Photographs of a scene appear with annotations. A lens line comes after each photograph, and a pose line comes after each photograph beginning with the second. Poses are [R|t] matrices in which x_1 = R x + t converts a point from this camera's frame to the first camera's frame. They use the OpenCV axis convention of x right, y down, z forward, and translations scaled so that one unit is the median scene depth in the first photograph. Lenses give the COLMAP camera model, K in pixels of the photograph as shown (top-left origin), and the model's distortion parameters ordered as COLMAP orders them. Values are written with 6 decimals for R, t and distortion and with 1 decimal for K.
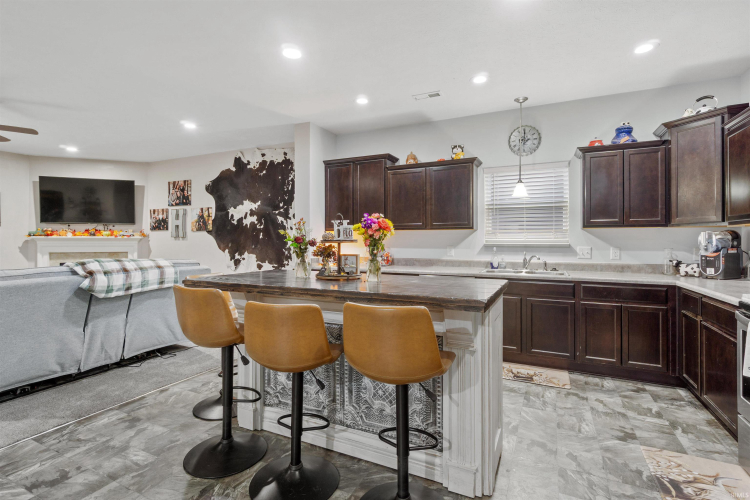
lens RADIAL K [[359.1, 0, 375.7], [0, 359.1, 242.4], [0, 0, 1]] dist [0.001348, -0.000960]
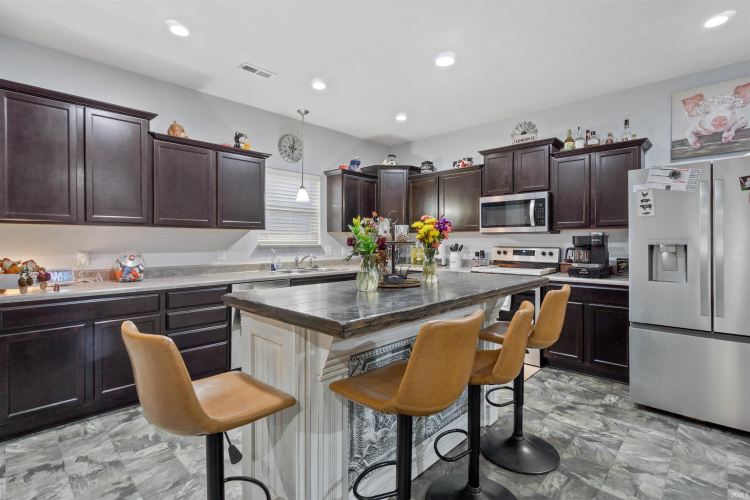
lens RADIAL K [[359.1, 0, 375.7], [0, 359.1, 242.4], [0, 0, 1]] dist [0.001348, -0.000960]
pose [[0.309358, -0.005019, 0.950933, -0.378639], [0.007493, 0.999968, 0.002840, -0.003181], [-0.950916, 0.006247, 0.309385, 0.307550]]
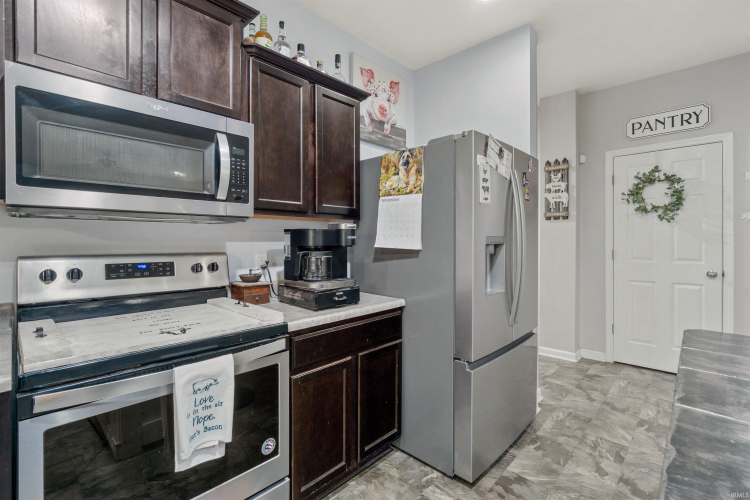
lens RADIAL K [[339.9, 0, 370.9], [0, 339.9, 243.1], [0, 0, 1]] dist [-0.009015, 0.000362]
pose [[-0.951152, -0.002666, 0.308712, 0.168364], [0.001720, 0.999901, 0.013933, -0.001580], [-0.308718, 0.013783, -0.951054, 0.438445]]
